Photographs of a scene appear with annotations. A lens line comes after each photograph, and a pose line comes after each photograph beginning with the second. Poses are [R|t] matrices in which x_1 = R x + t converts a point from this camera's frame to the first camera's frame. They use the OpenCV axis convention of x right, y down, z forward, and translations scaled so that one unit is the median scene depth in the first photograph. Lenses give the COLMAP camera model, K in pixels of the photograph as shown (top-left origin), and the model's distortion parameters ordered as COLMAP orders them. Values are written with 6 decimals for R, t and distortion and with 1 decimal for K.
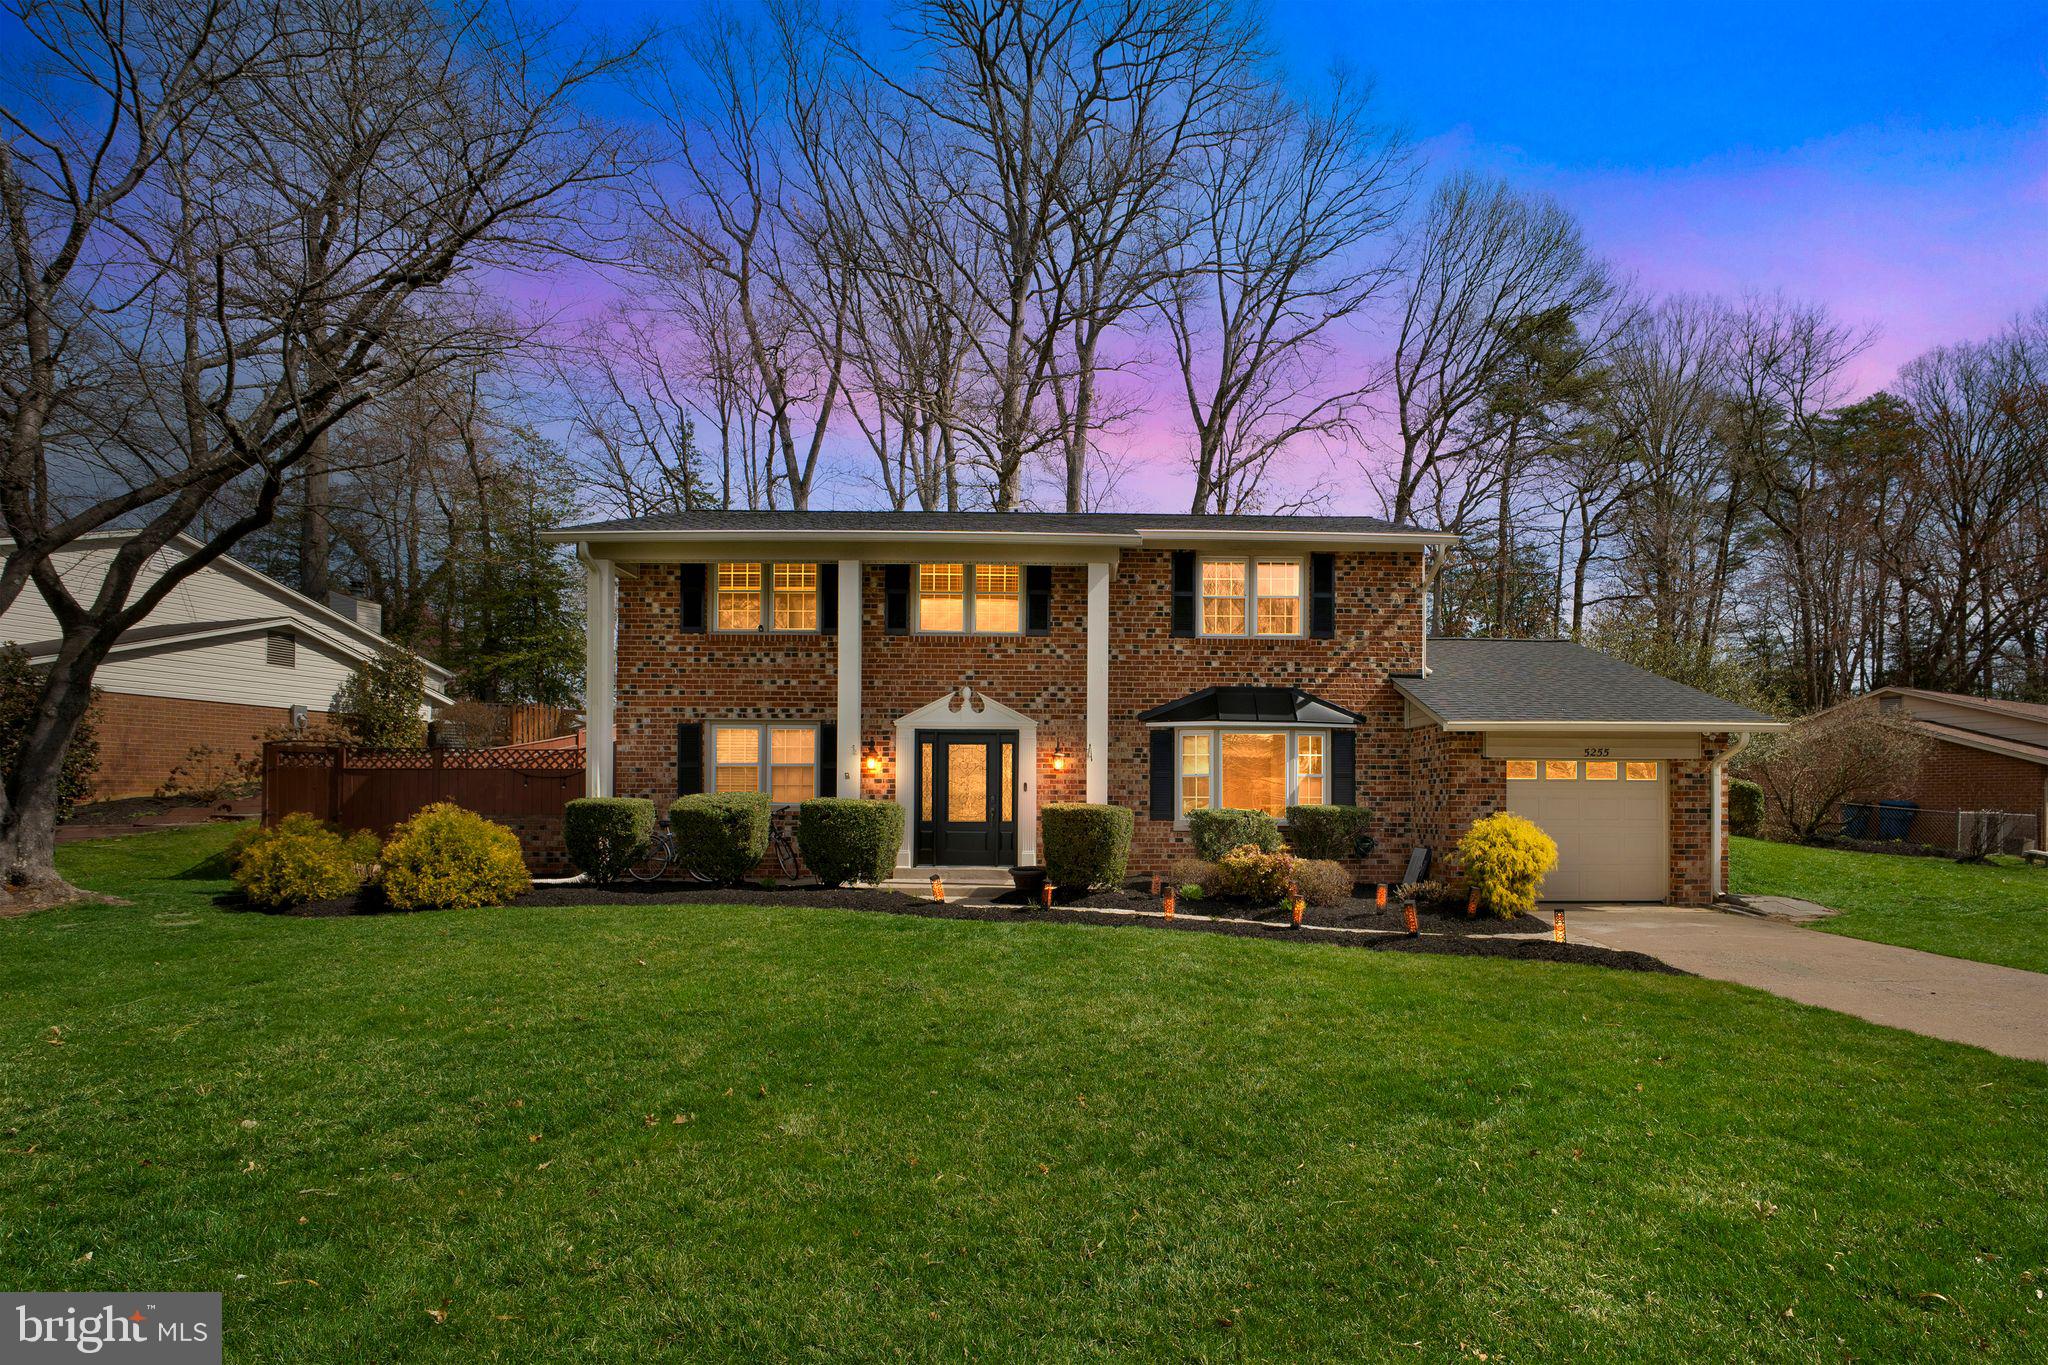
lens RADIAL K [[1176.9, 0, 1026.6], [0, 1176.9, 807.2], [0, 0, 1]] dist [-0.038015, 0.017260]
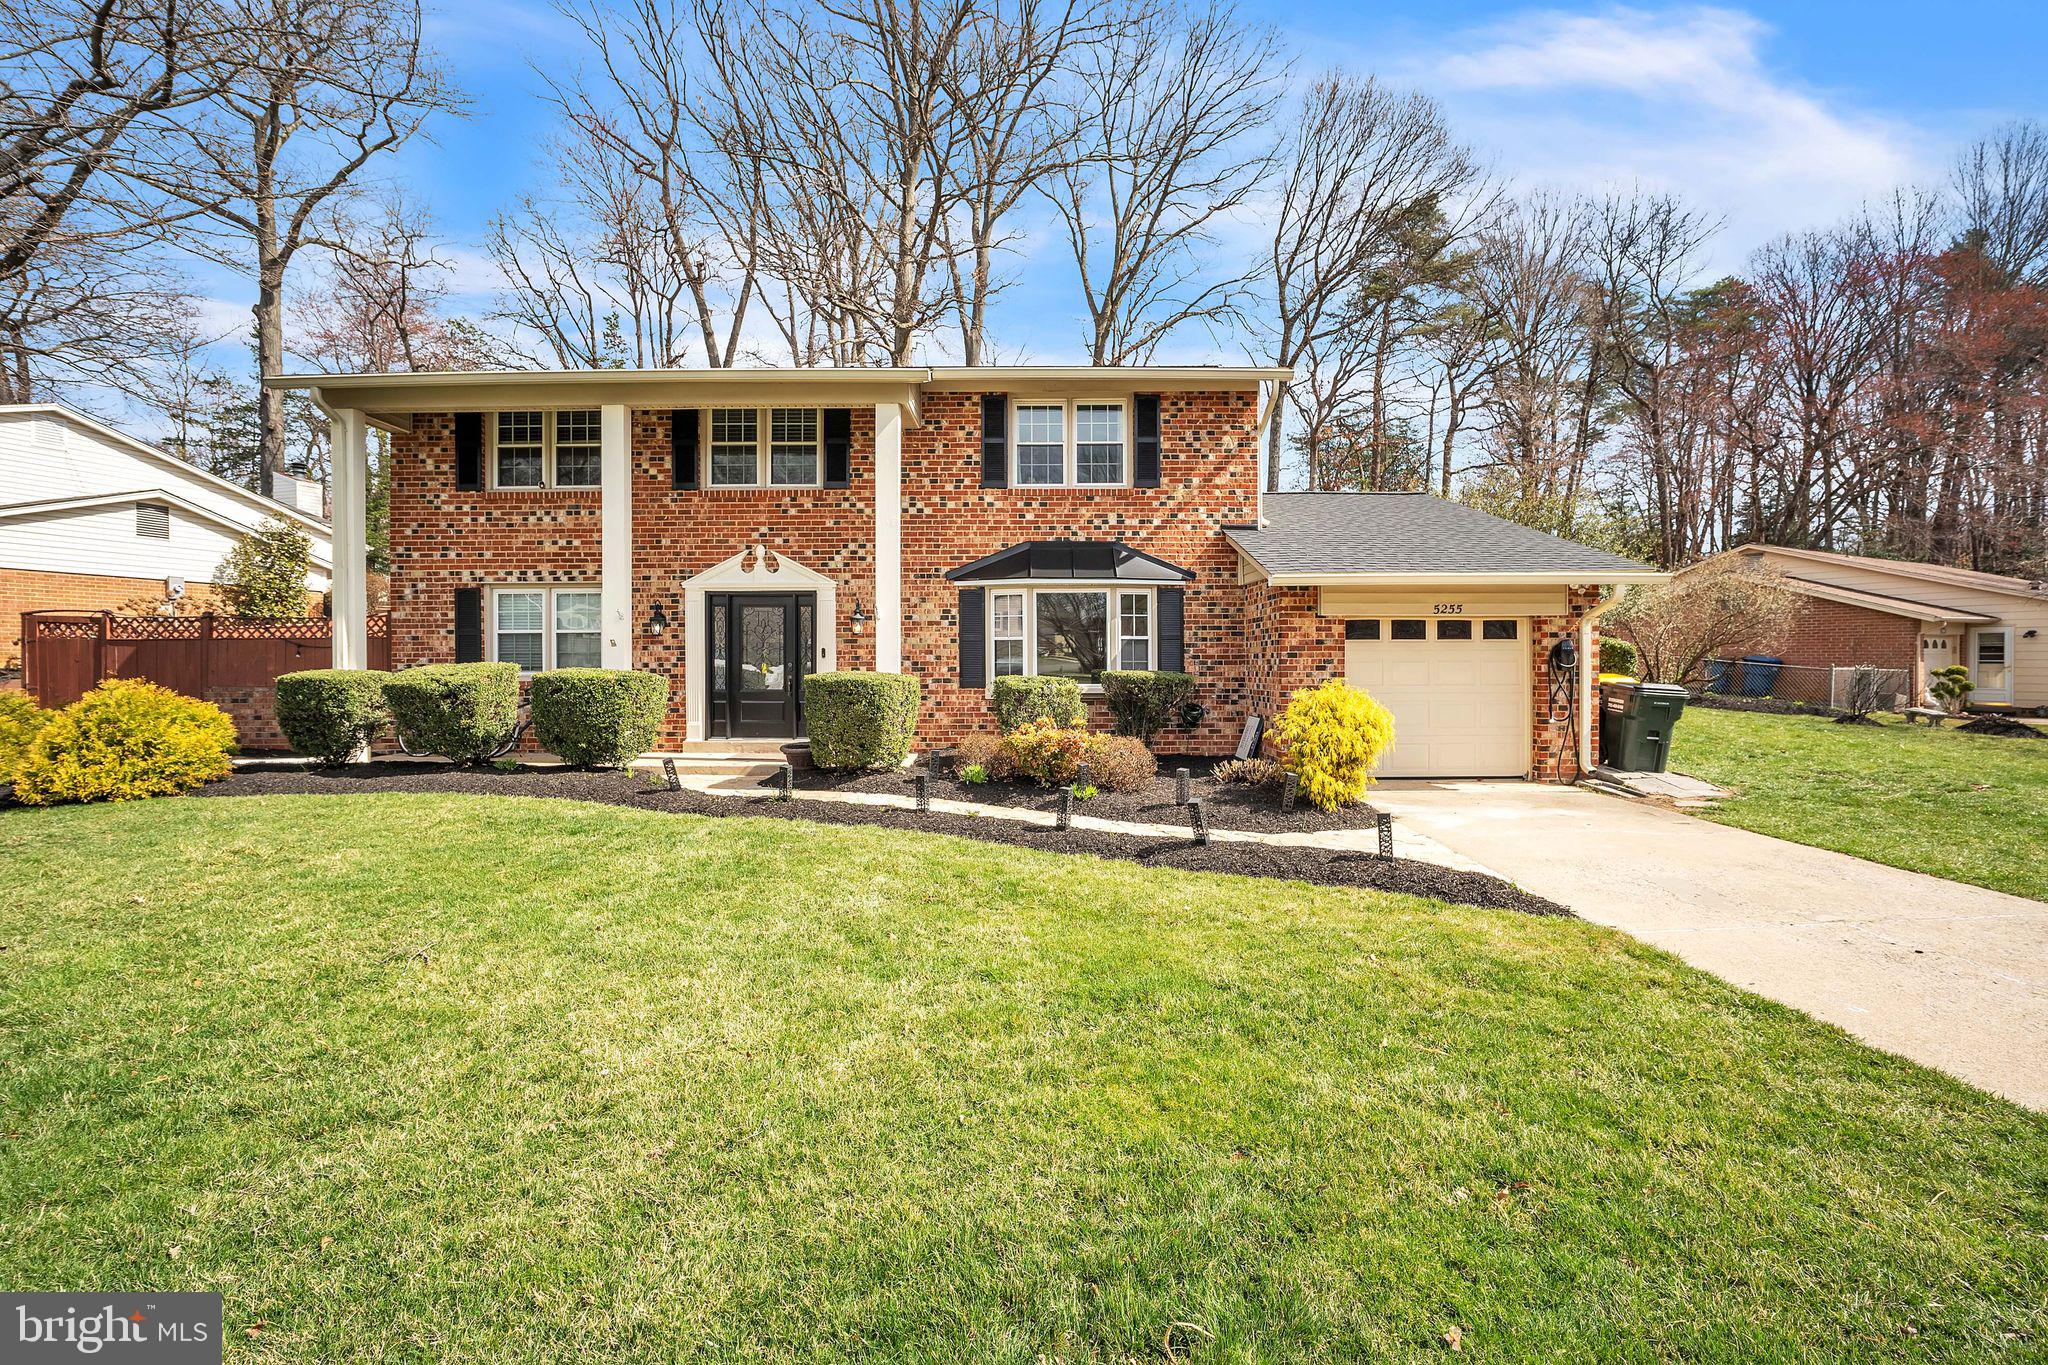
lens RADIAL K [[877.4, 0, 1038.8], [0, 877.4, 670.4], [0, 0, 1]] dist [-0.033009, 0.015218]
pose [[0.999864, -0.008215, -0.014323, 0.176328], [0.008406, 0.999876, 0.013296, -0.011106], [0.014212, -0.013414, 0.999809, 0.315447]]
